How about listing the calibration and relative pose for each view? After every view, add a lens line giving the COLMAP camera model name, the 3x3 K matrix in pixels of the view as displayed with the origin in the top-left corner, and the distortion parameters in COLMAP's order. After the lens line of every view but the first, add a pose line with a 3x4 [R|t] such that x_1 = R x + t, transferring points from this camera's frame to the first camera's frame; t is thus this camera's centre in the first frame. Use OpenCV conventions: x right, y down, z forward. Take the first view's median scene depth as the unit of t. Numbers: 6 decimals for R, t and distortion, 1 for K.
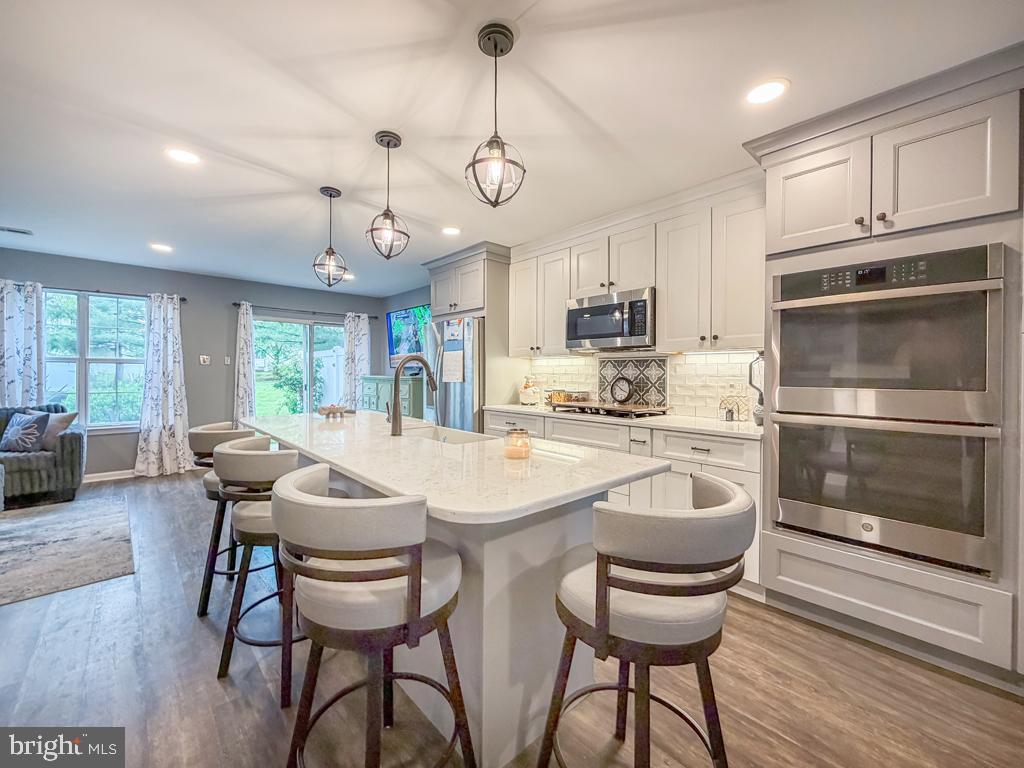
lens RADIAL K [[411.1, 0, 487.9], [0, 411.1, 372.1], [0, 0, 1]] dist [-0.002284, 0.000064]
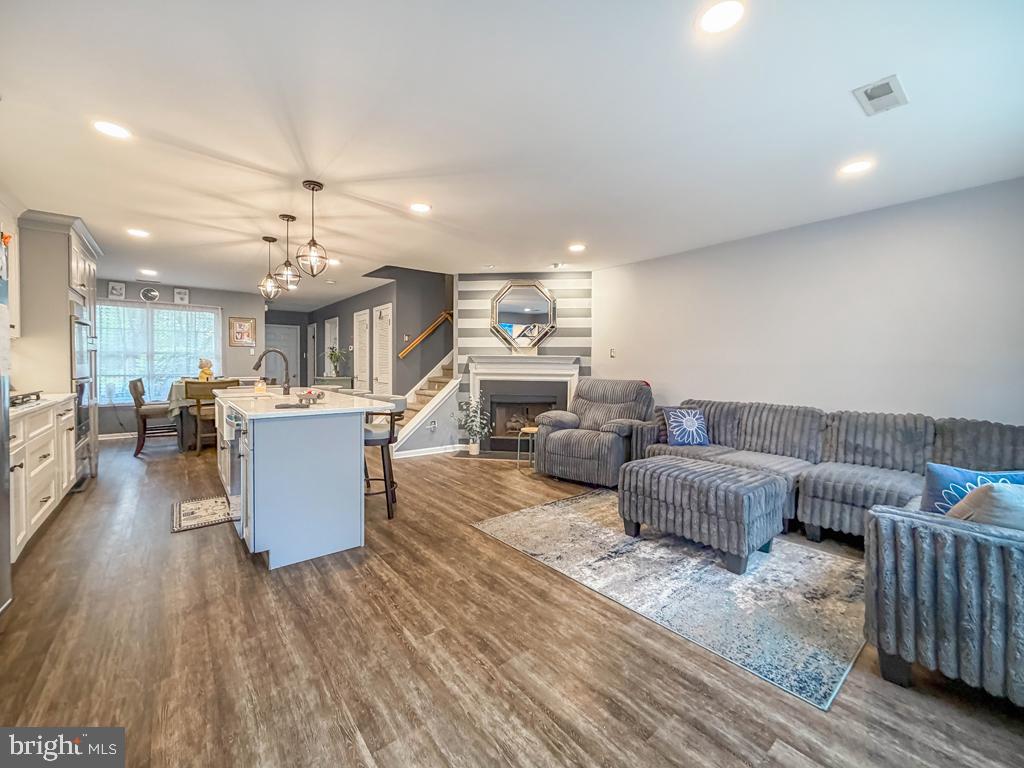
lens RADIAL K [[411.1, 0, 483.7], [0, 411.1, 371.1], [0, 0, 1]] dist [-0.002284, 0.000064]
pose [[-0.997616, -0.015972, 0.067140, -0.765481], [-0.014891, 0.999752, 0.016559, 0.005992], [-0.067388, 0.015520, -0.997606, 1.732694]]
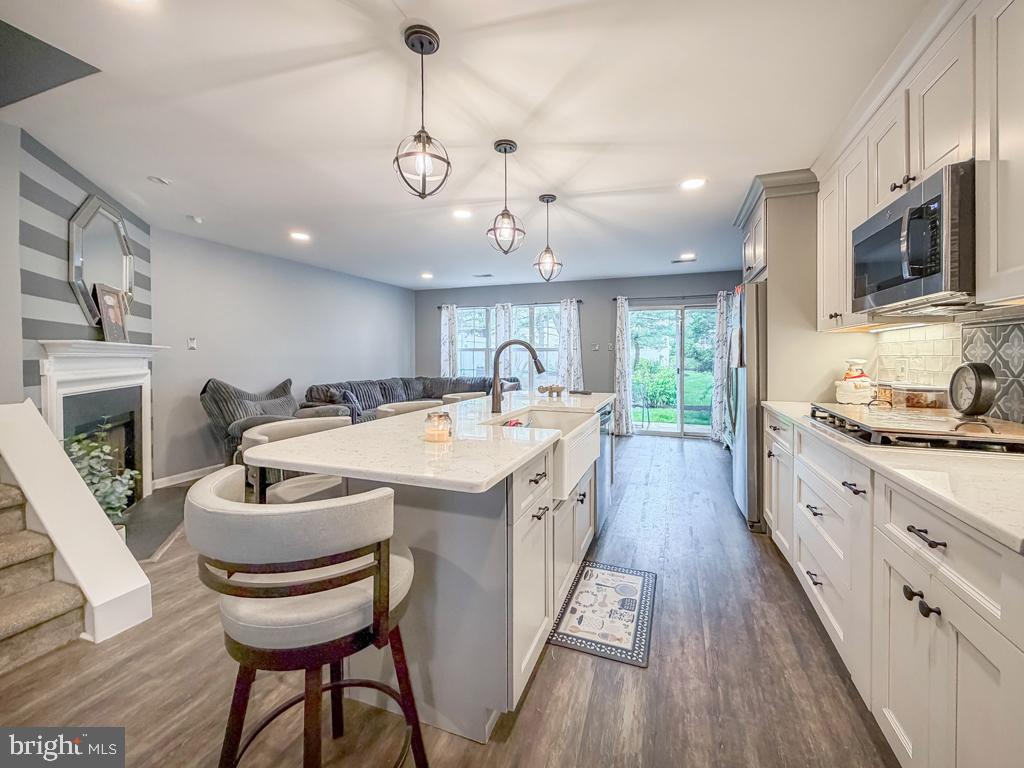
lens RADIAL K [[411.1, 0, 534.0], [0, 411.1, 351.7], [0, 0, 1]] dist [-0.002284, 0.000064]
pose [[0.502396, -0.014921, -0.864509, 0.501673], [0.005768, 0.999887, -0.013906, 0.003494], [0.864618, 0.002000, 0.502425, 0.334248]]
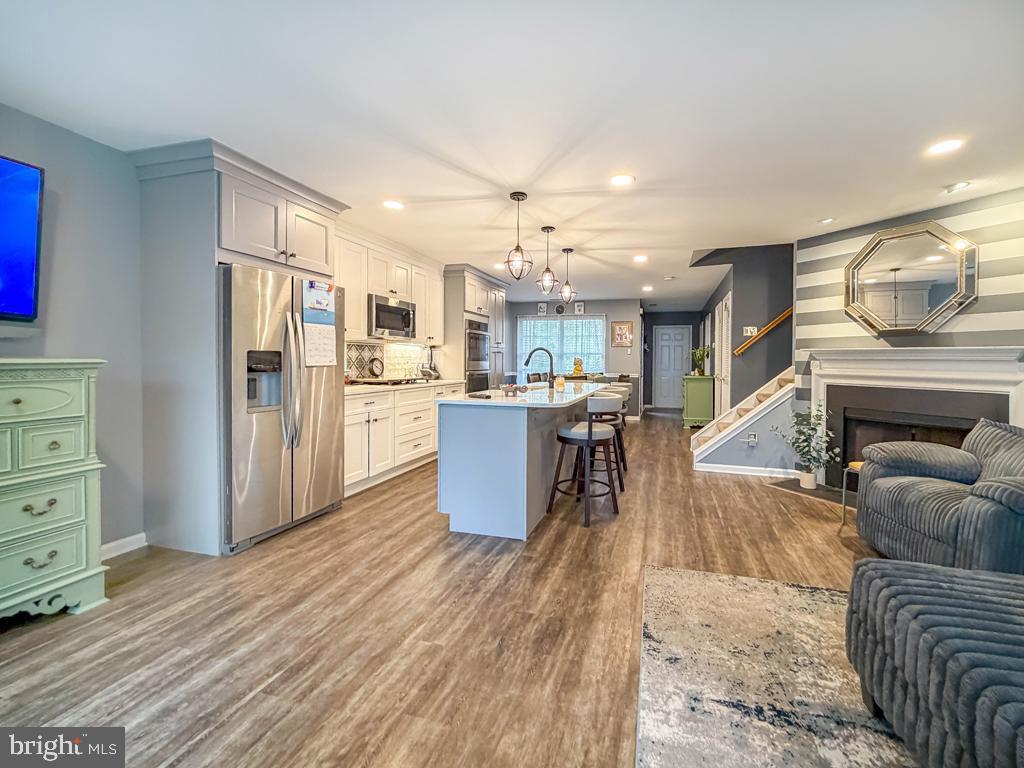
lens RADIAL K [[411.1, 0, 559.3], [0, 411.1, 367.8], [0, 0, 1]] dist [-0.002284, 0.000064]
pose [[-0.571209, -0.025614, 0.820405, -1.192113], [-0.014026, 0.999672, 0.021445, 0.007620], [-0.820685, 0.000743, -0.571381, 1.339352]]
